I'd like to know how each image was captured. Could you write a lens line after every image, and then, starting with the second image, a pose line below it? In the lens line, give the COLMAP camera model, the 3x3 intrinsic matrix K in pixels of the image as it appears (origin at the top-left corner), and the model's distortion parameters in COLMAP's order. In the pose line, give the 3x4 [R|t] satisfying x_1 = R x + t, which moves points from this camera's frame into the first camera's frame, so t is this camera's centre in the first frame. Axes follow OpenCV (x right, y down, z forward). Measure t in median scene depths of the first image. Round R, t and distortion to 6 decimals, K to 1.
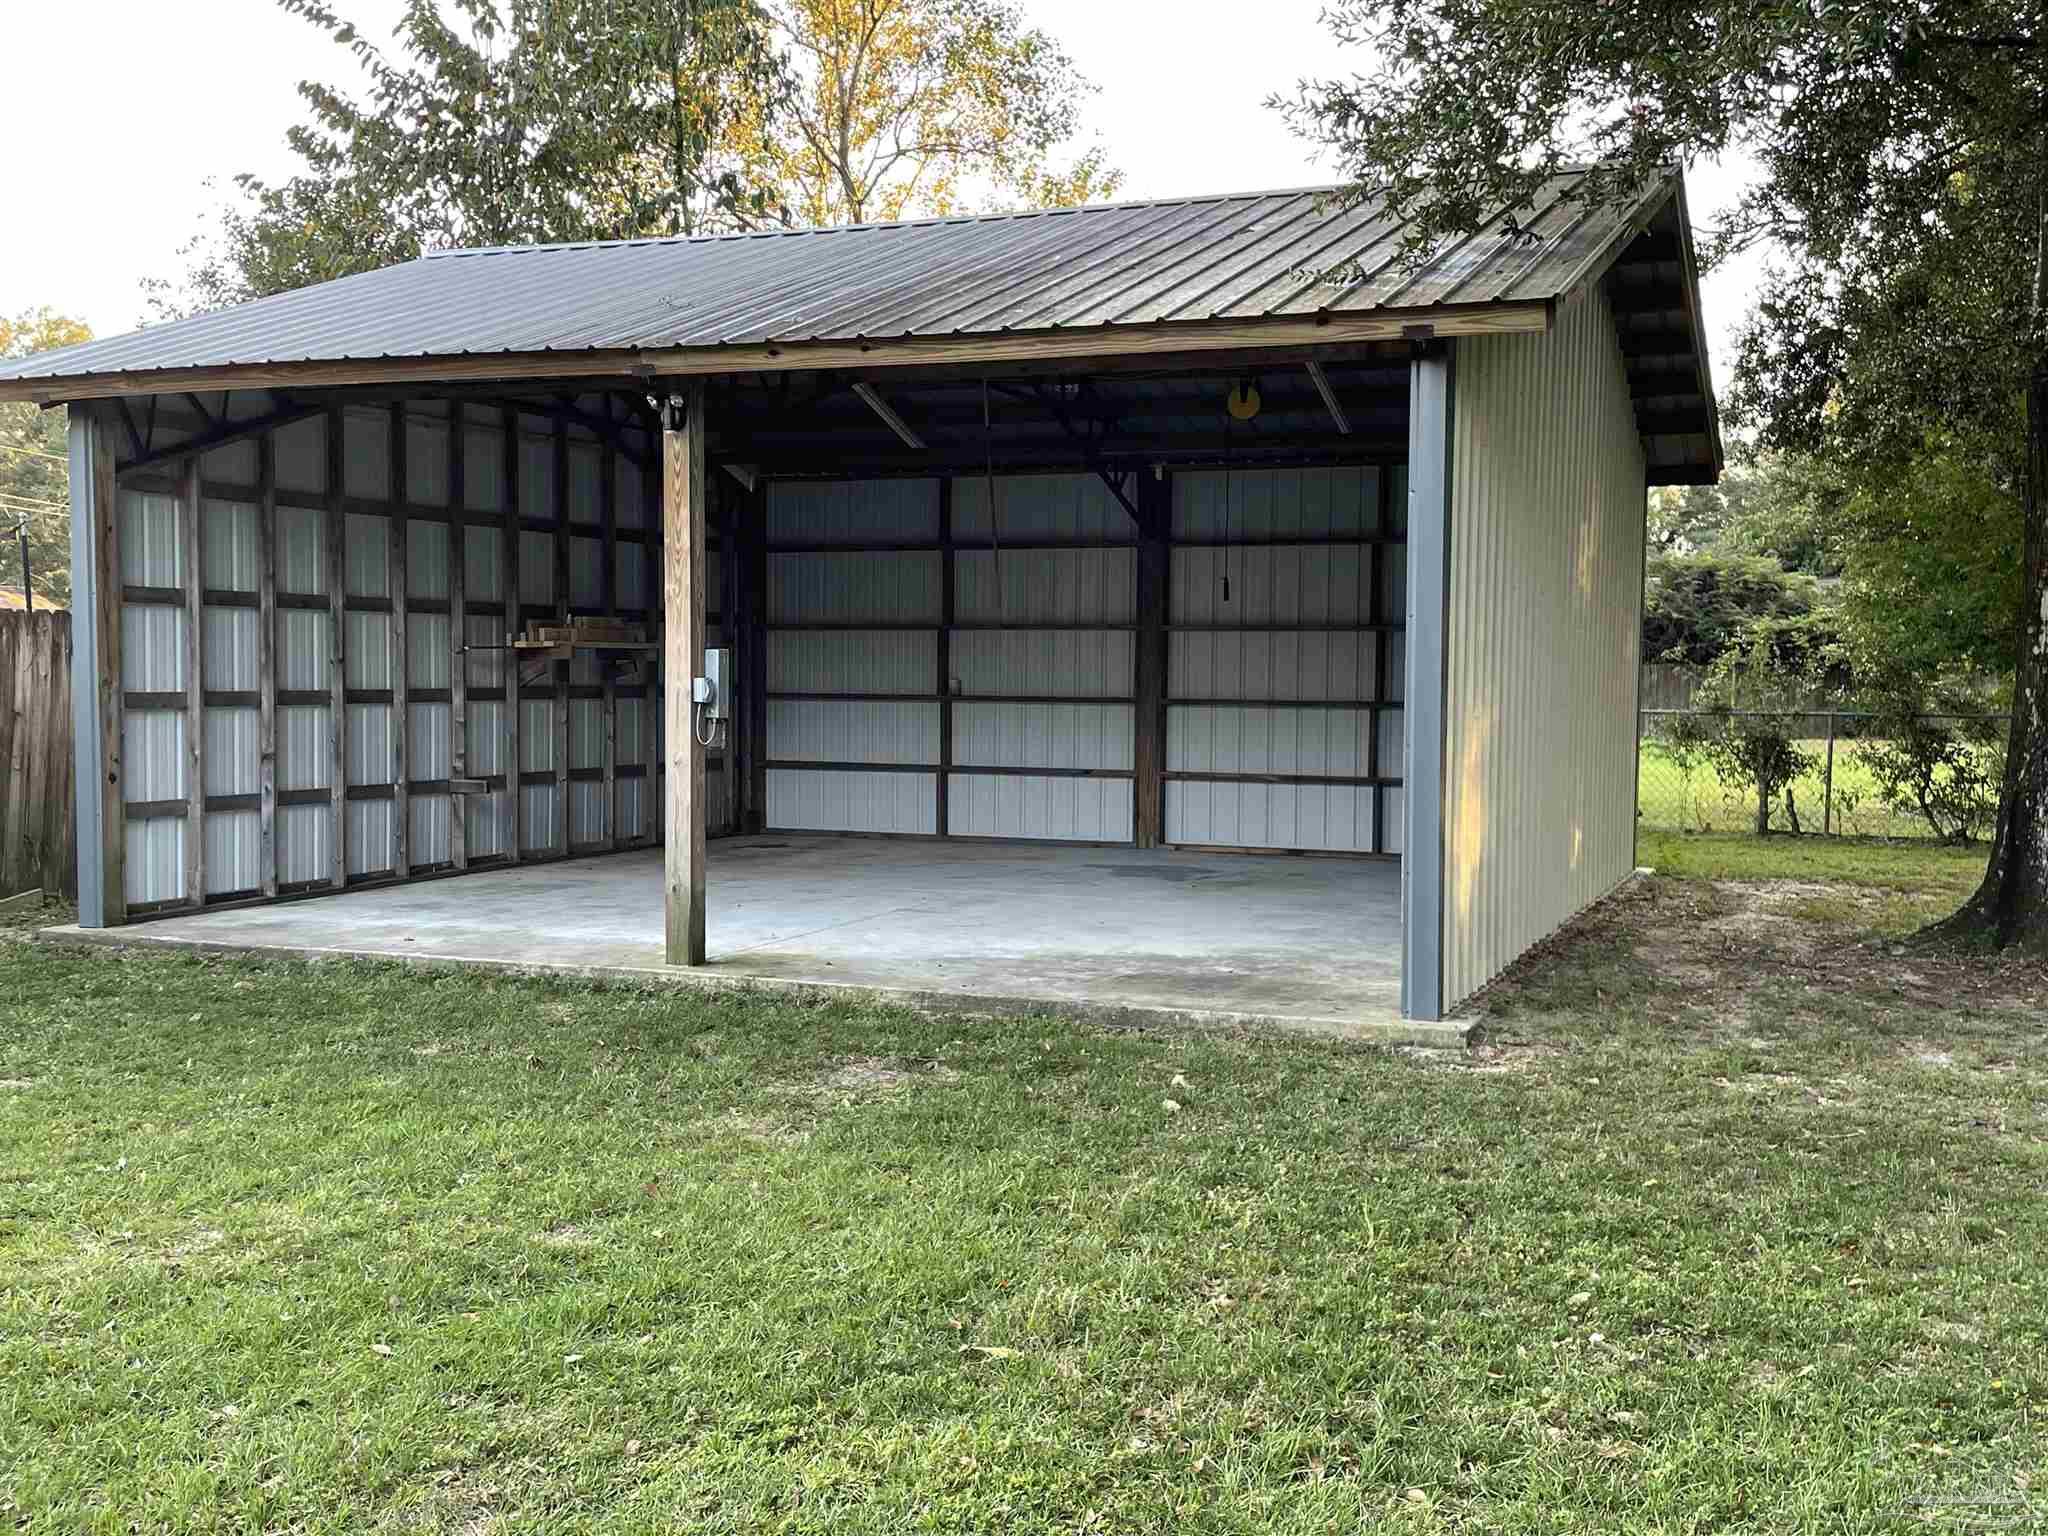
lens RADIAL K [[2170.4, 0, 1024.0], [0, 2170.4, 759.3], [0, 0, 1]] dist [0.058640, 0.000000]
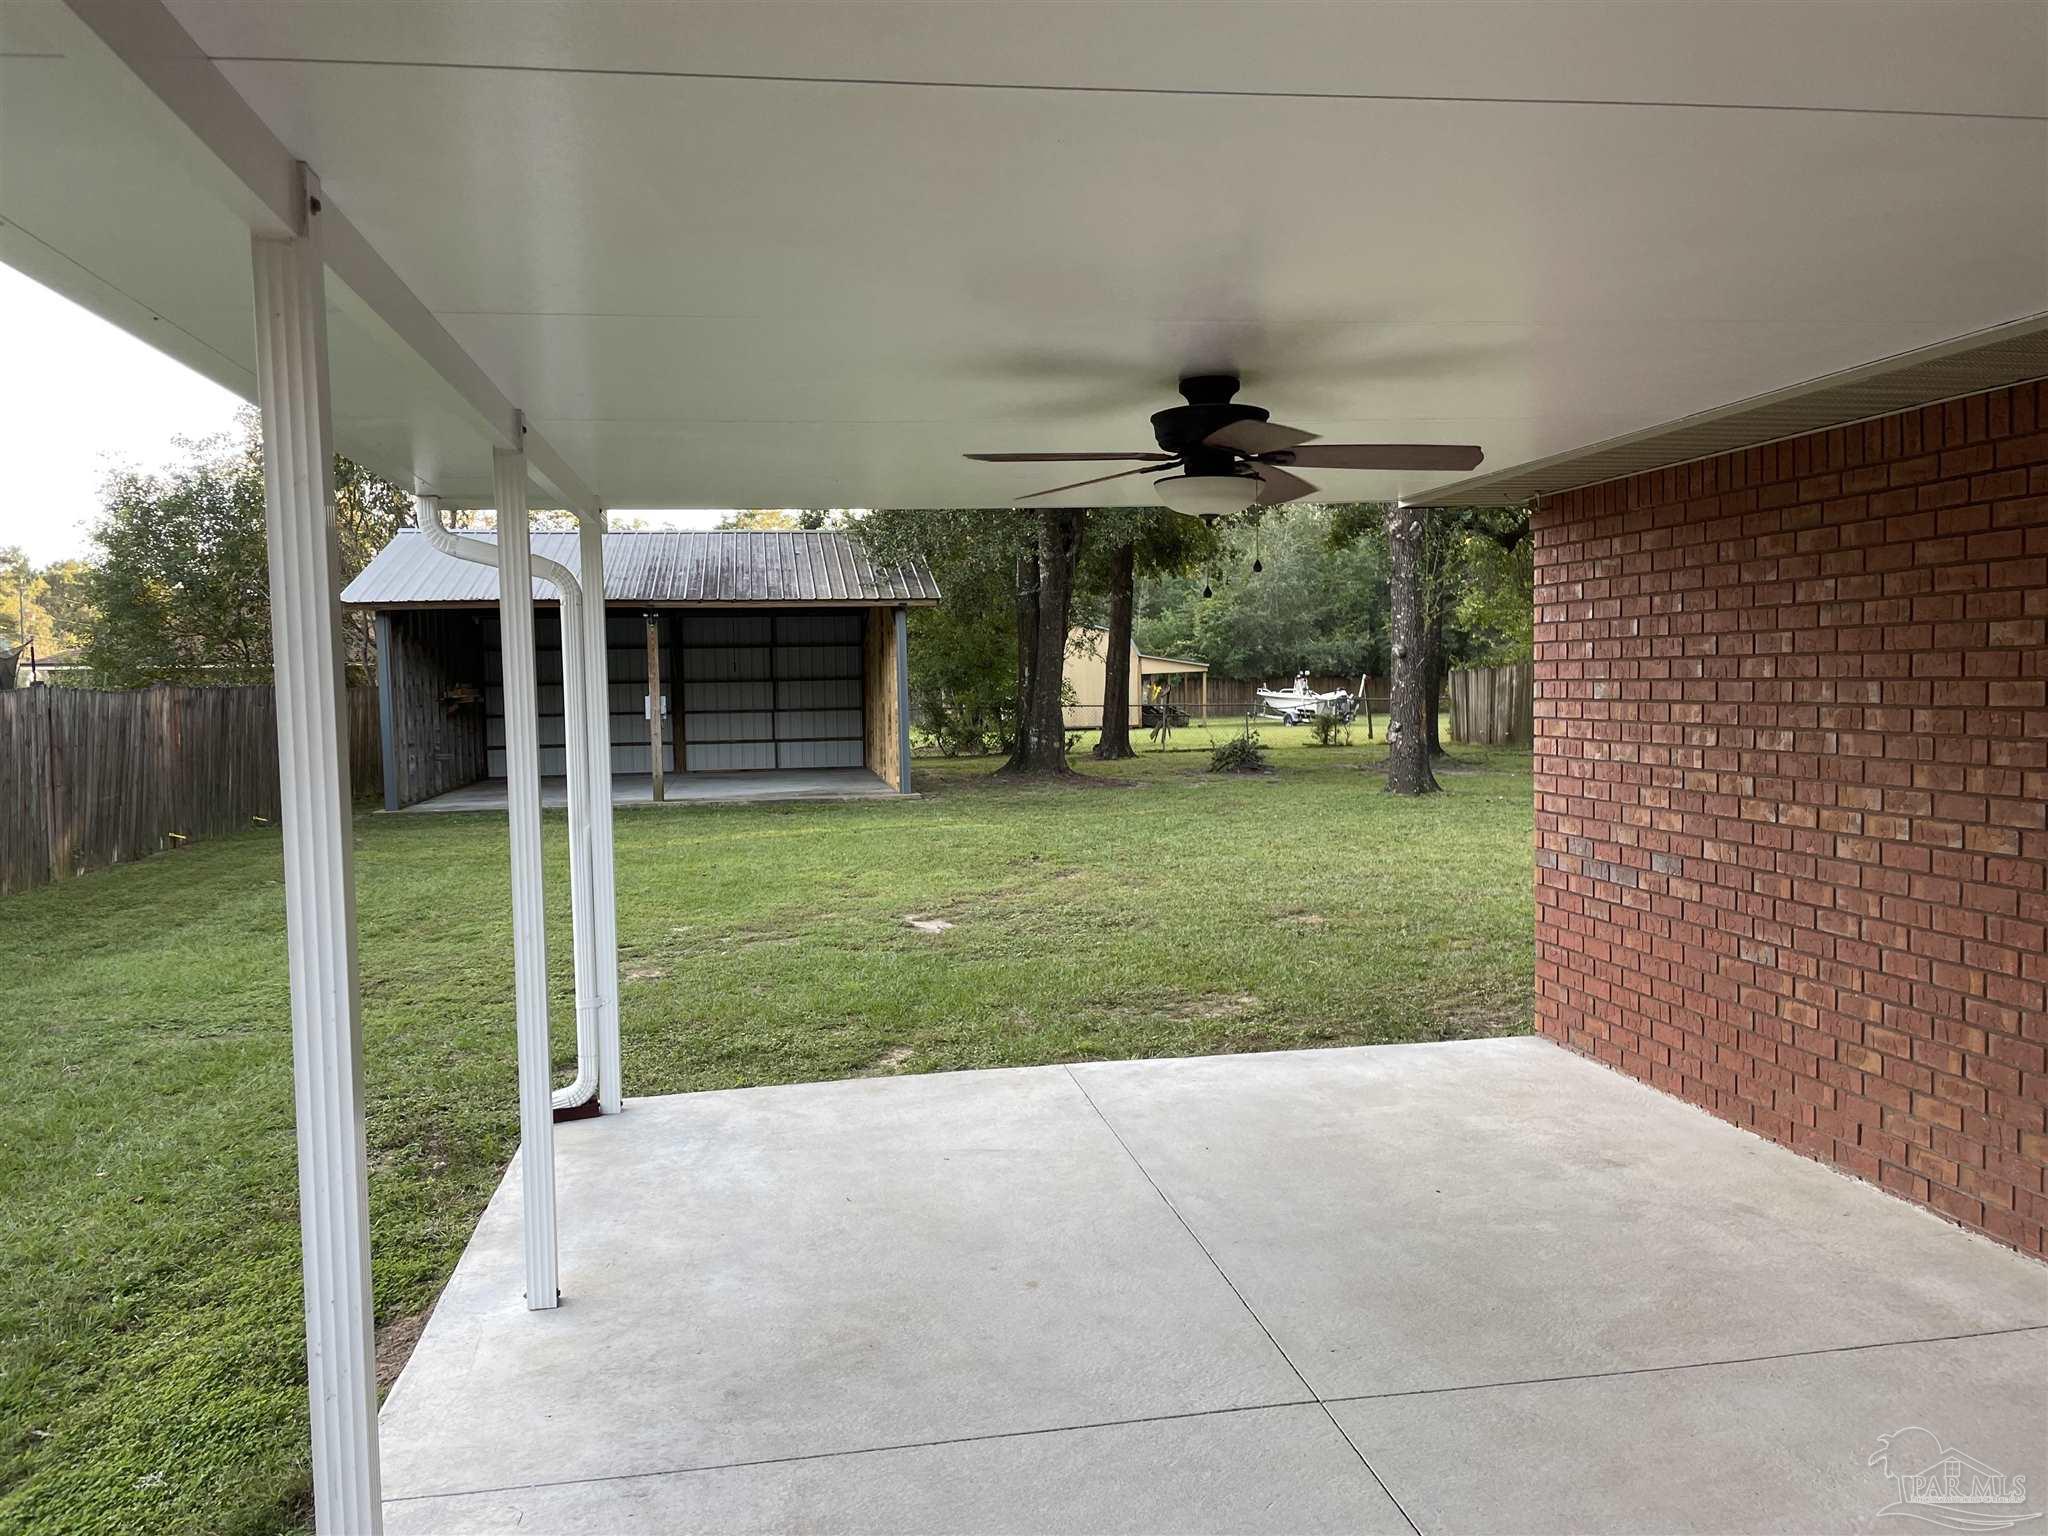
lens RADIAL K [[1546.6, 0, 1069.4], [0, 1546.6, 786.4], [0, 0, 1]] dist [0.007331, -0.021046]
pose [[0.833599, -0.061857, 0.548895, -0.536792], [0.050272, 0.998082, 0.036131, 0.015387], [-0.550077, -0.002525, 0.835110, -0.688930]]
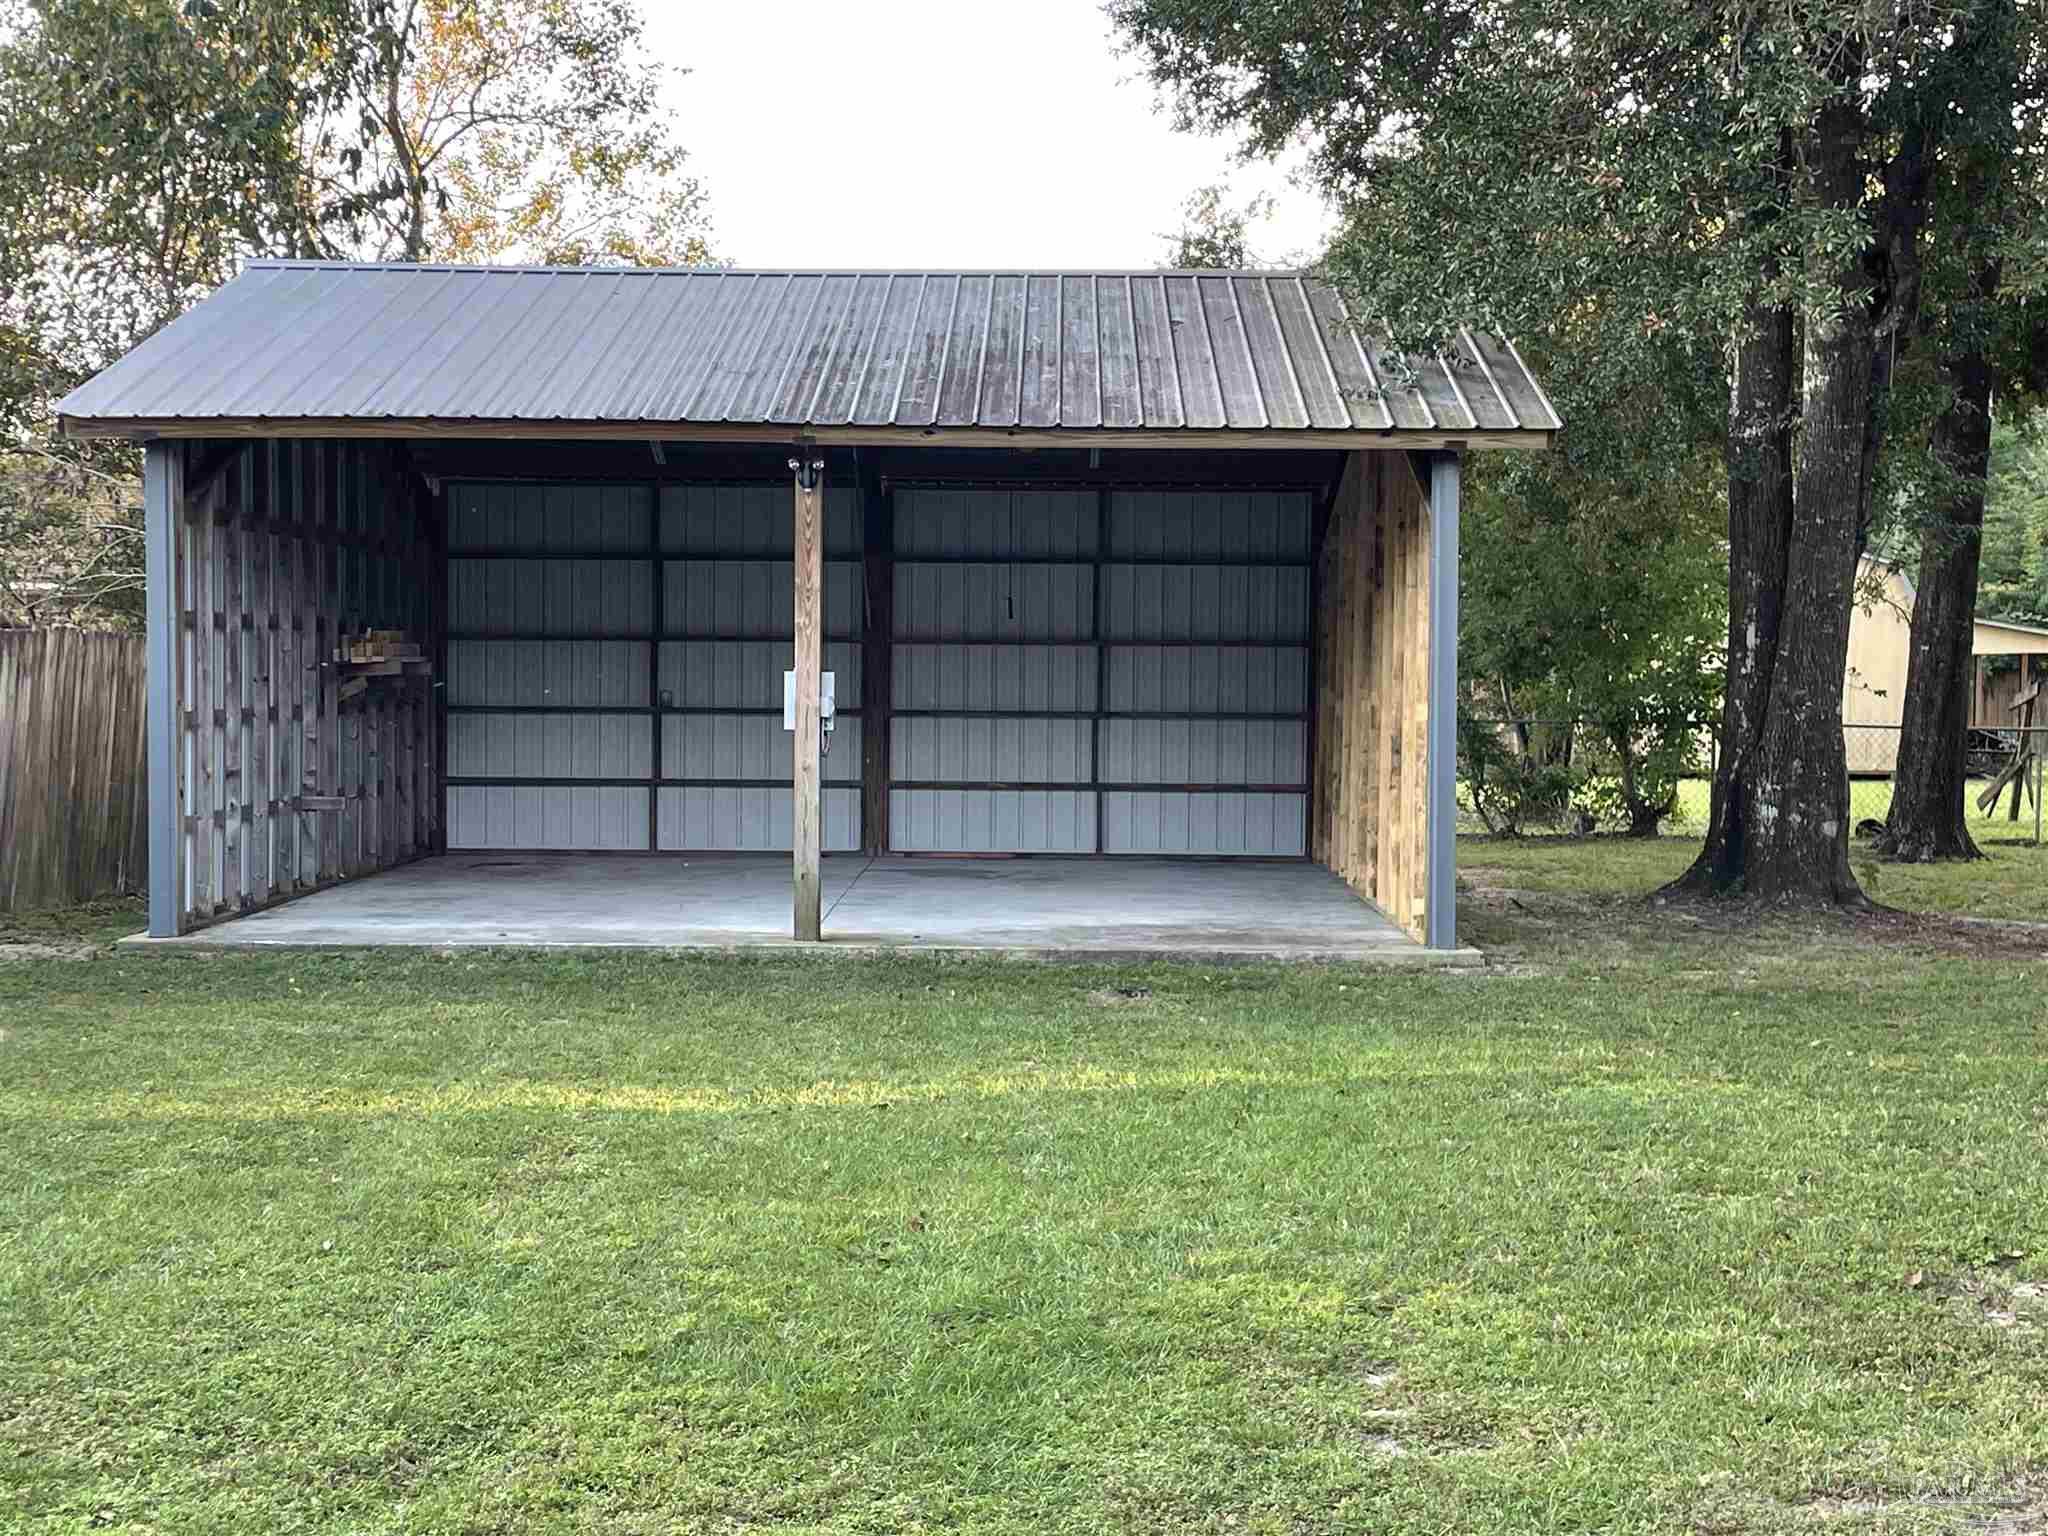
lens RADIAL K [[2980.3, 0, 1020.2], [0, 2980.3, 771.6], [0, 0, 1]] dist [0.011182, 0.000000]
pose [[0.930357, -0.013936, 0.366391, -0.399171], [0.015701, 0.999875, -0.001839, 0.004833], [-0.366320, 0.007464, 0.930459, -0.337836]]
